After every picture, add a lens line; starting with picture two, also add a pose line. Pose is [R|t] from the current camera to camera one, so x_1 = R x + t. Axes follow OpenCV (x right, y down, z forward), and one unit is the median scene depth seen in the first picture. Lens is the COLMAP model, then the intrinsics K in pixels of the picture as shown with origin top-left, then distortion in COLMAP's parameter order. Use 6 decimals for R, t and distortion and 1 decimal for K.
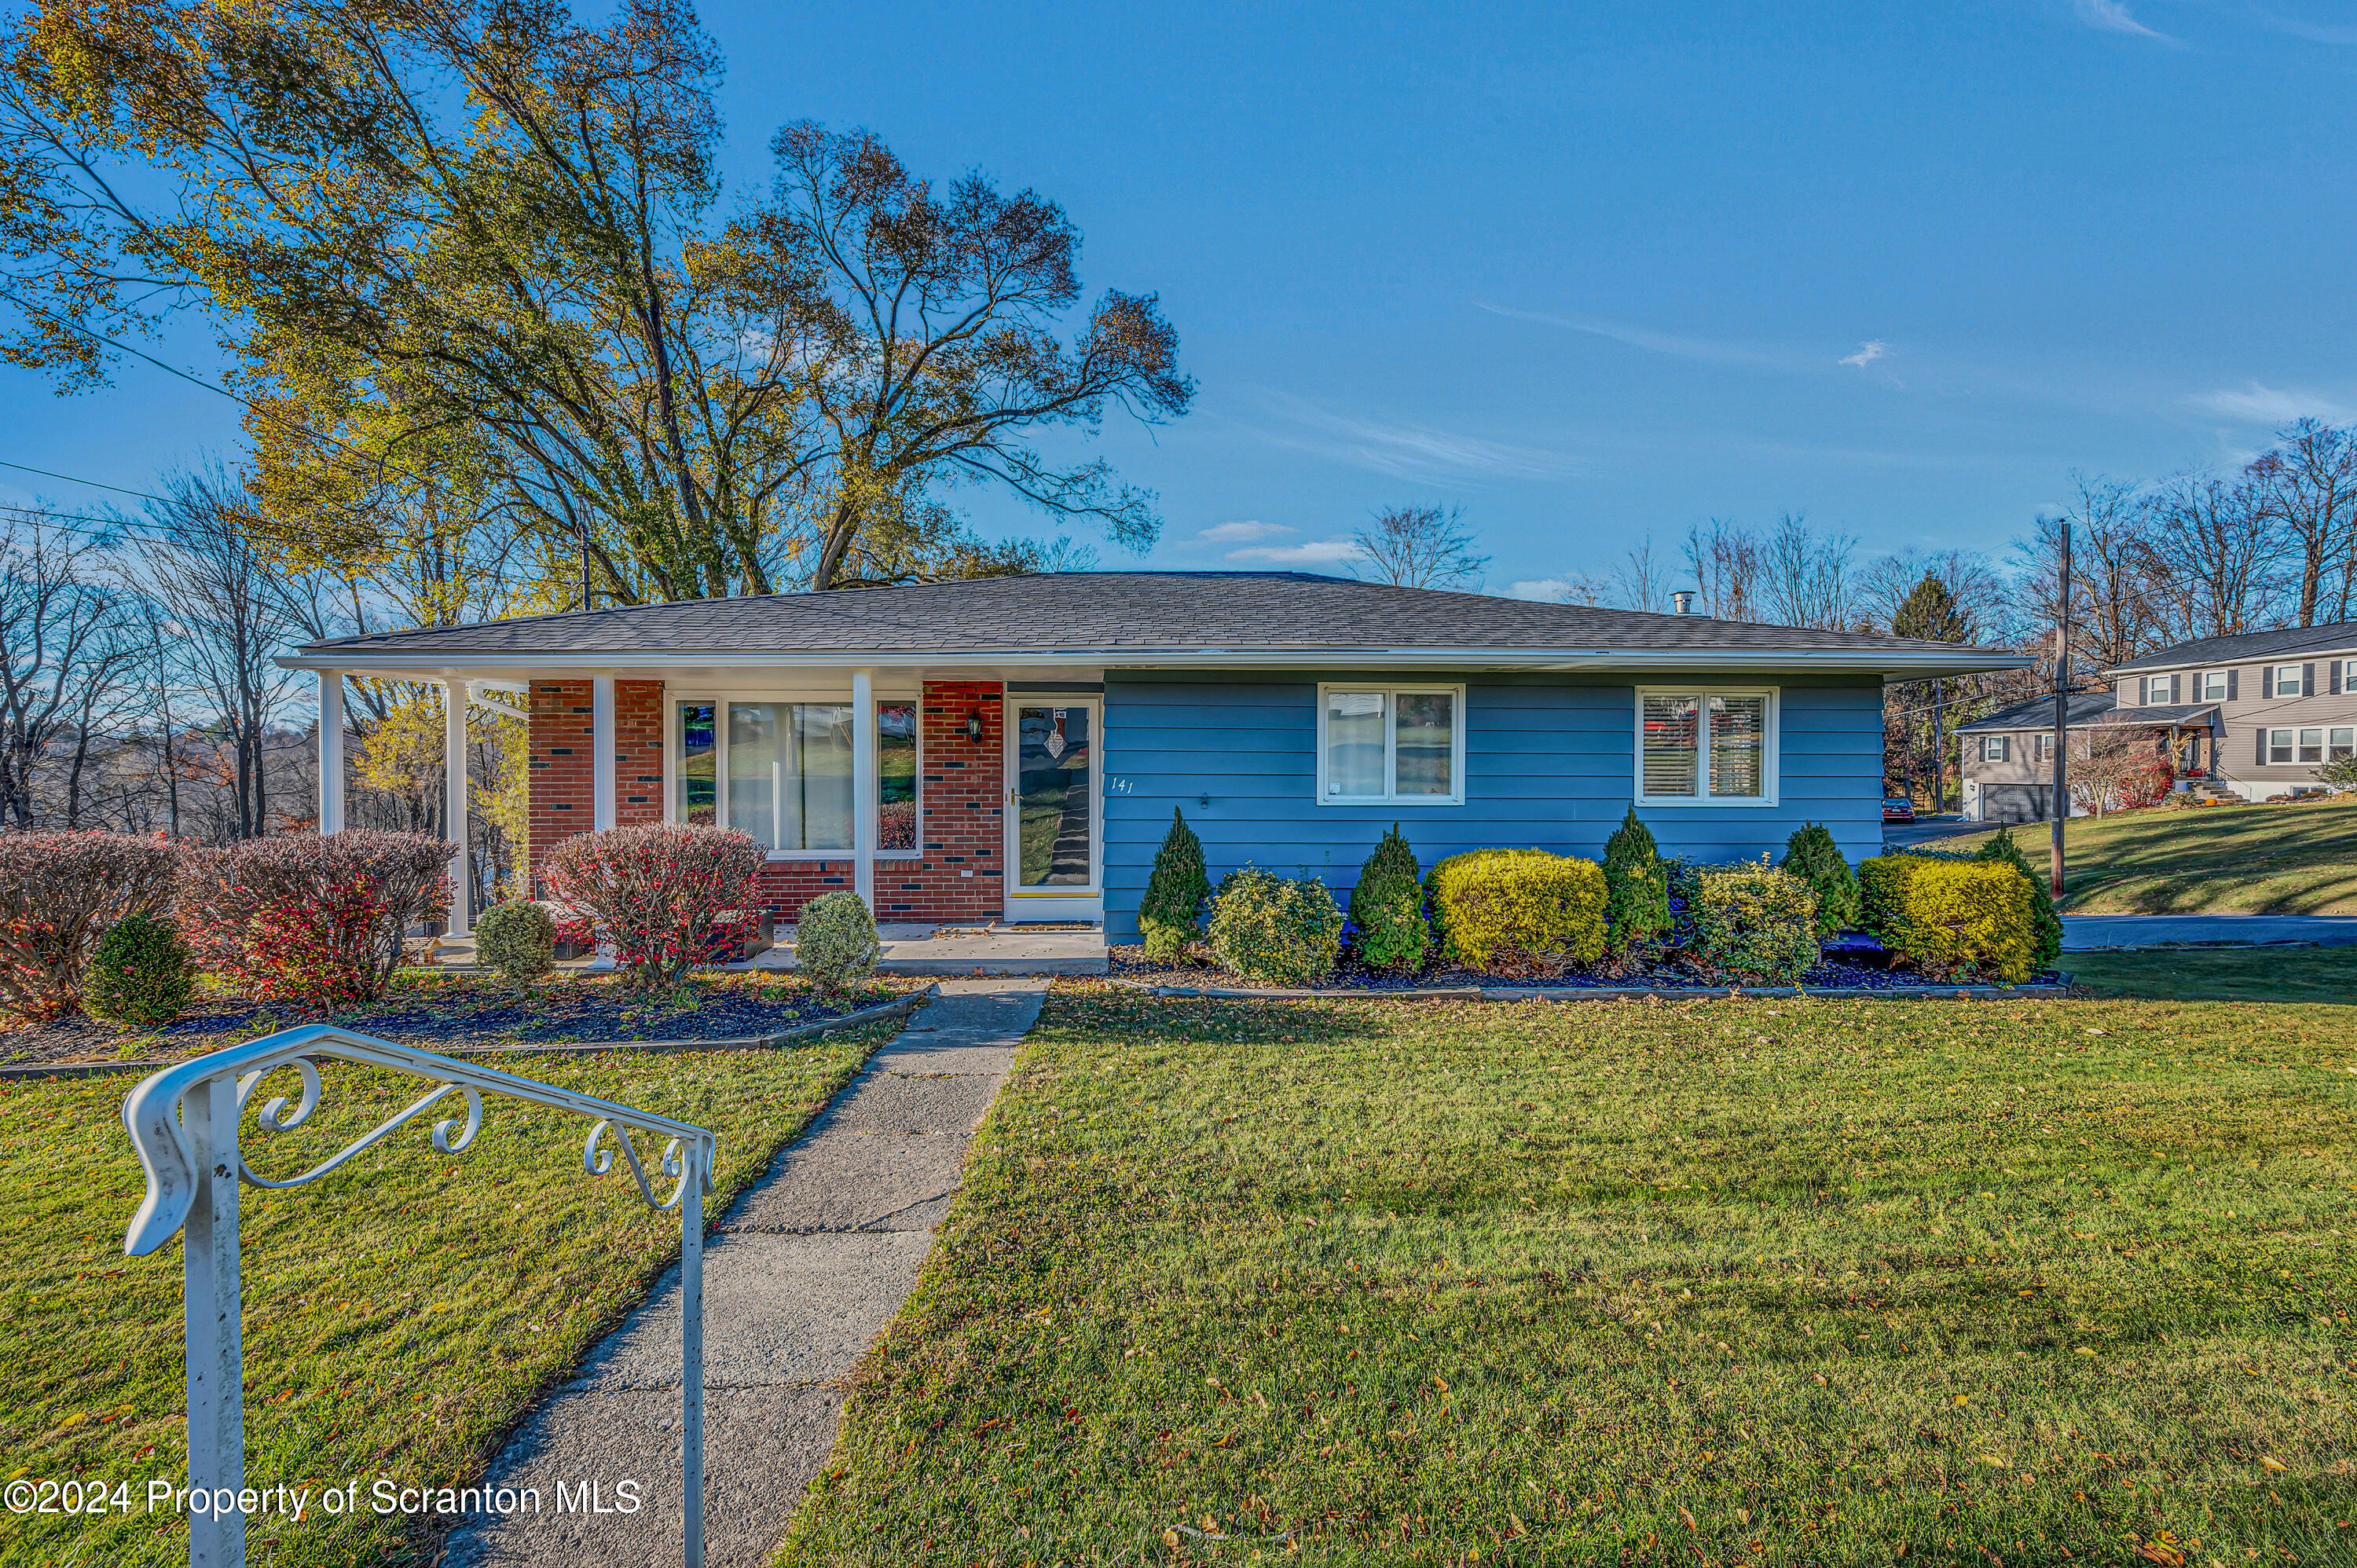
lens RADIAL K [[961.0, 0, 1178.5], [0, 961.0, 784.0], [0, 0, 1]] dist [0.001723, 0.000124]
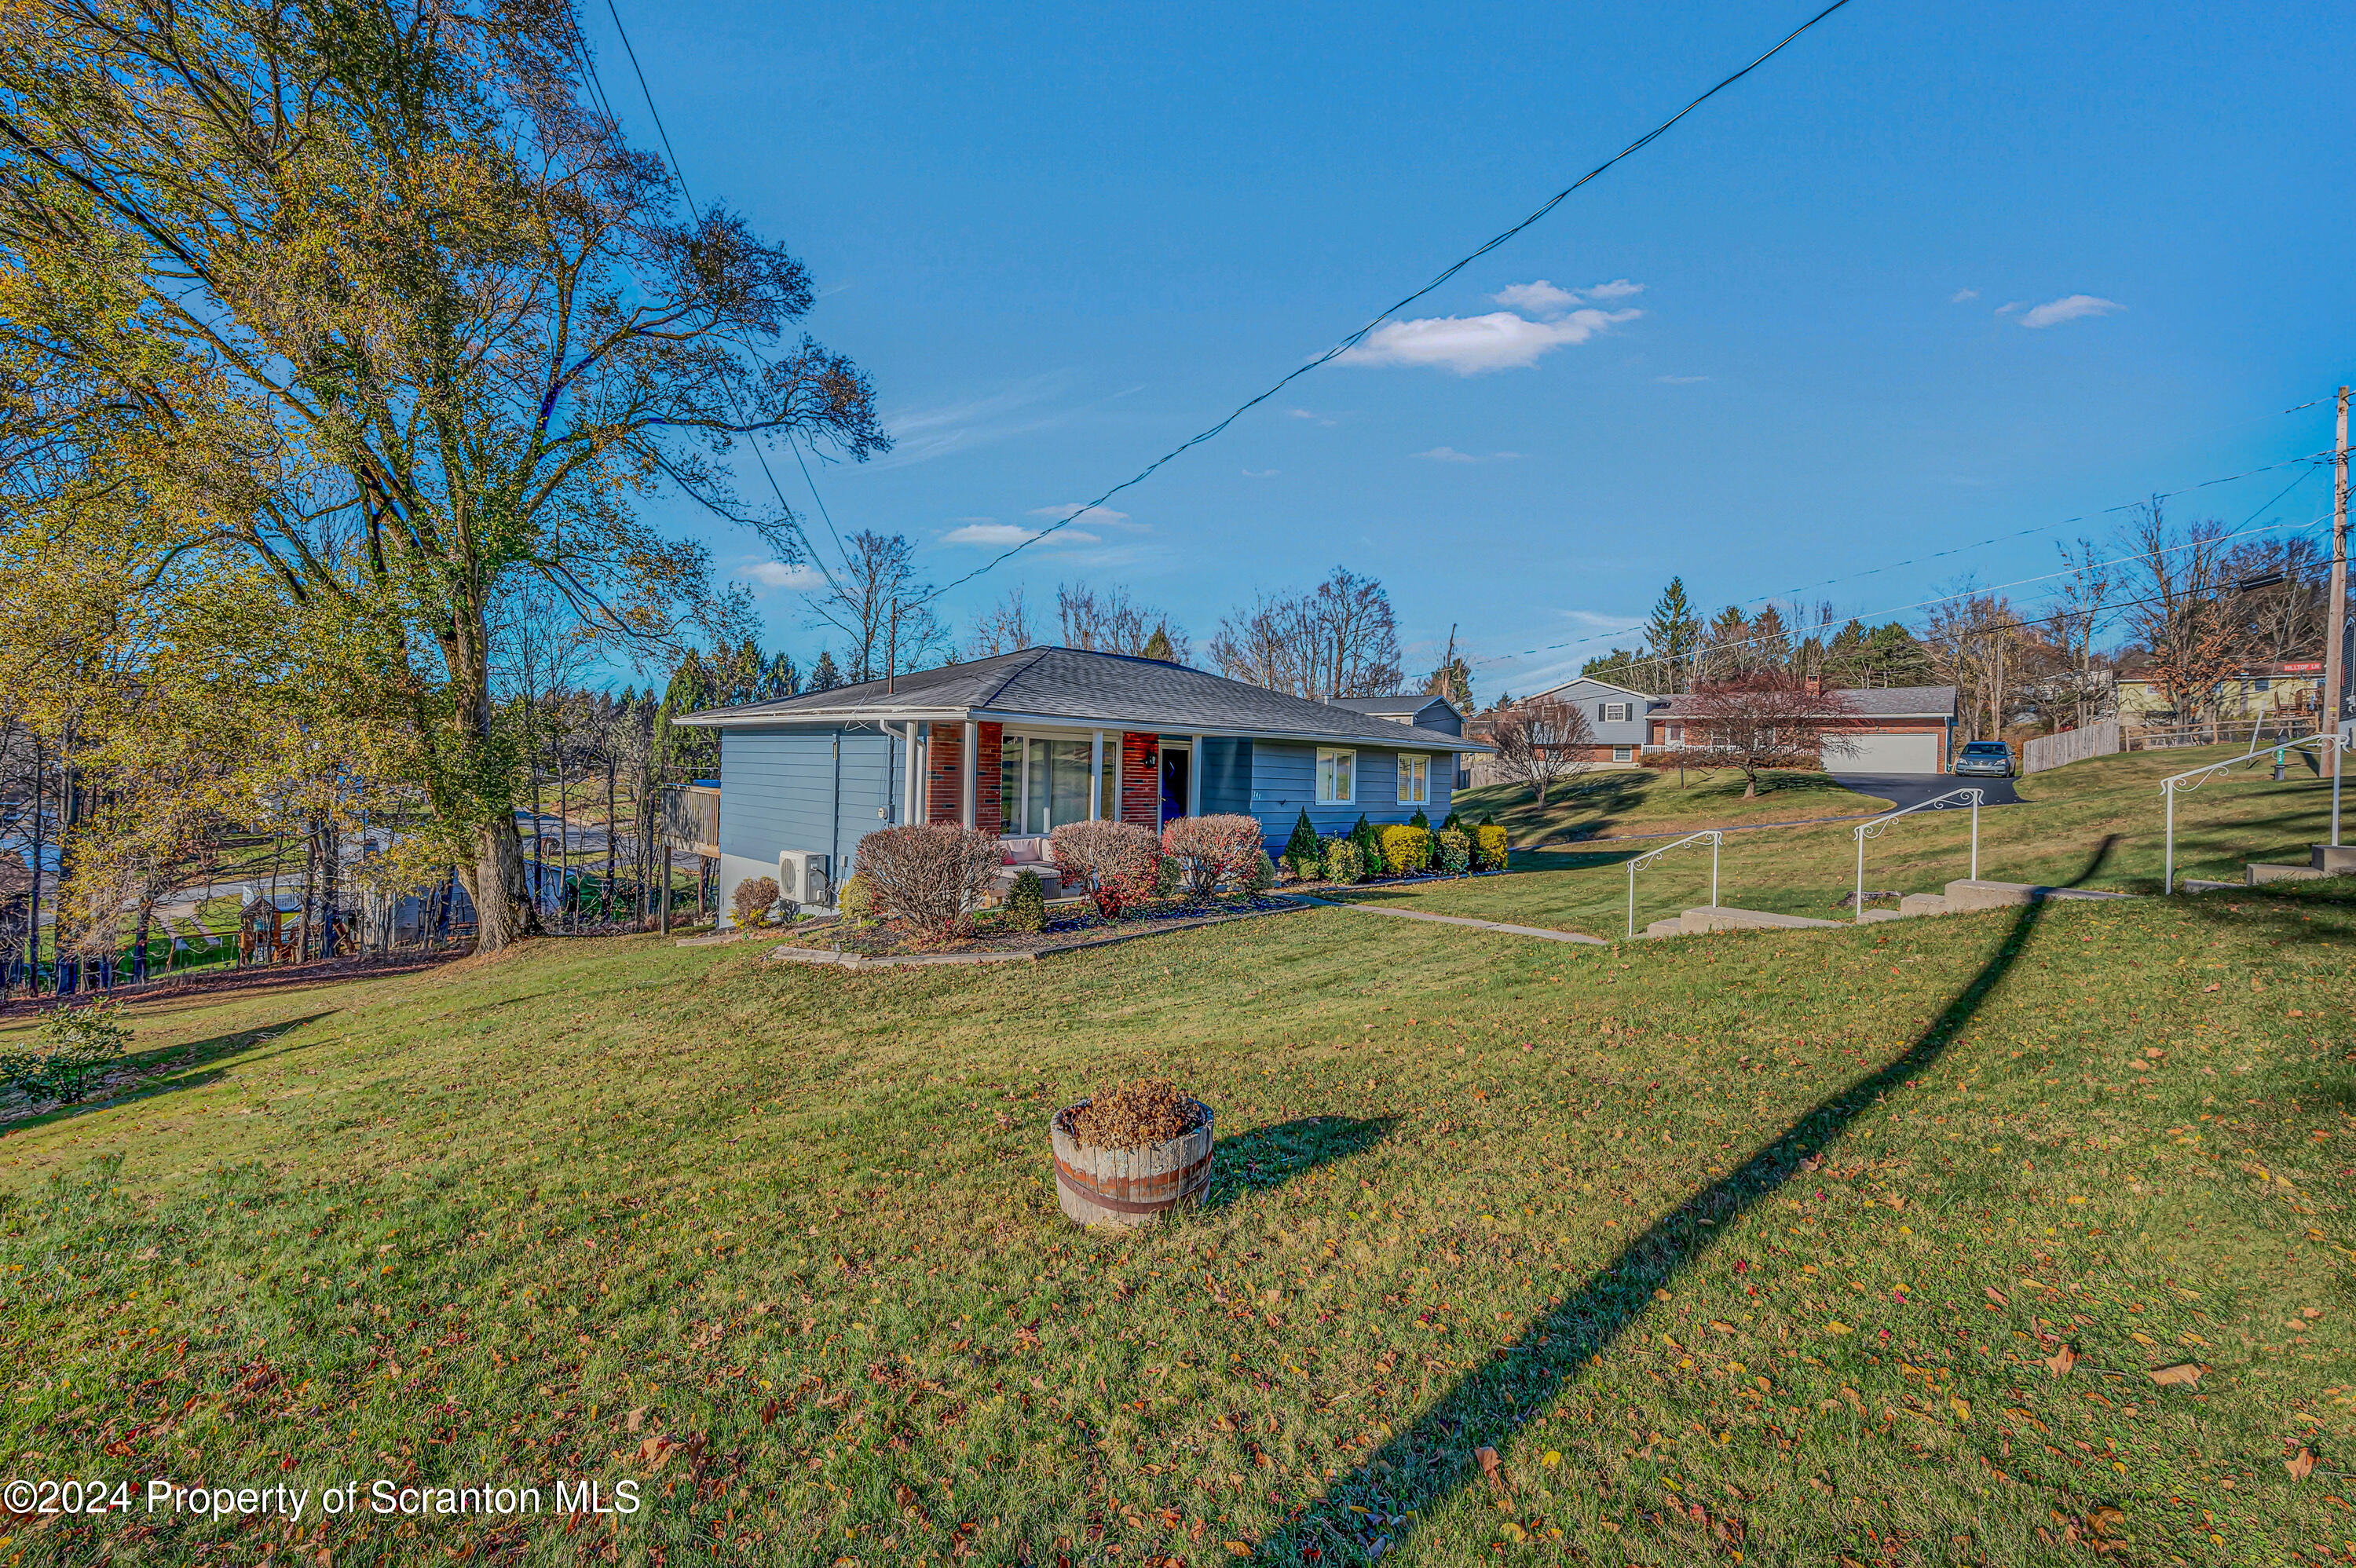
lens RADIAL K [[960.6, 0, 1178.0], [0, 960.6, 784.0], [0, 0, 1]] dist [0.001723, 0.000124]
pose [[0.735531, 0.013595, 0.677354, -1.336285], [-0.021870, 0.999754, 0.003683, -0.021895], [-0.677138, -0.017523, 0.735648, -0.304471]]
